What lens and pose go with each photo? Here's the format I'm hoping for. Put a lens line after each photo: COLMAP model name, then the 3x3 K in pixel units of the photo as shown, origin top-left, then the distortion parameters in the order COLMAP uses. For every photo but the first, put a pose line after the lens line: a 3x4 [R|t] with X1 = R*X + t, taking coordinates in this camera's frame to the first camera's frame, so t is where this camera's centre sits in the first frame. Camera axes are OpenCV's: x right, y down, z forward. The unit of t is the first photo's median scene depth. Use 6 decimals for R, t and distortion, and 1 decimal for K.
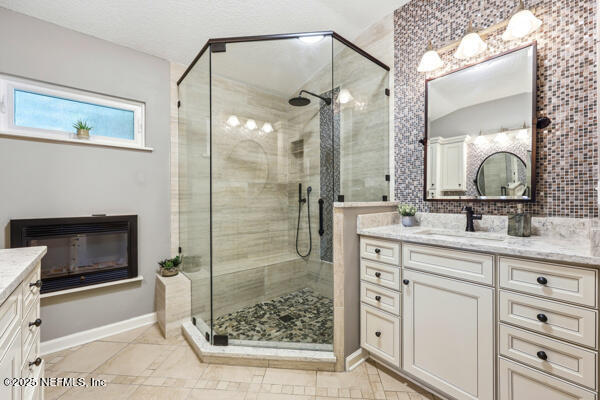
lens RADIAL K [[243.8, 0, 302.0], [0, 243.8, 198.6], [0, 0, 1]] dist [-0.000197, -0.000181]
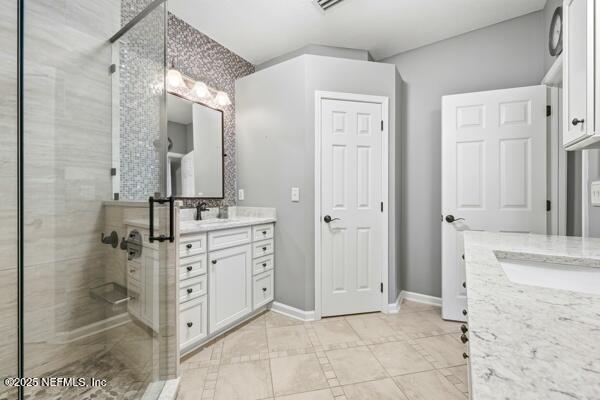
lens RADIAL K [[243.8, 0, 302.0], [0, 243.8, 198.6], [0, 0, 1]] dist [-0.000197, -0.000181]
pose [[-0.288927, 0.001275, 0.957350, -0.180482], [0.004986, 0.999988, 0.000173, 0.002569], [-0.957338, 0.004823, -0.288930, 0.180593]]
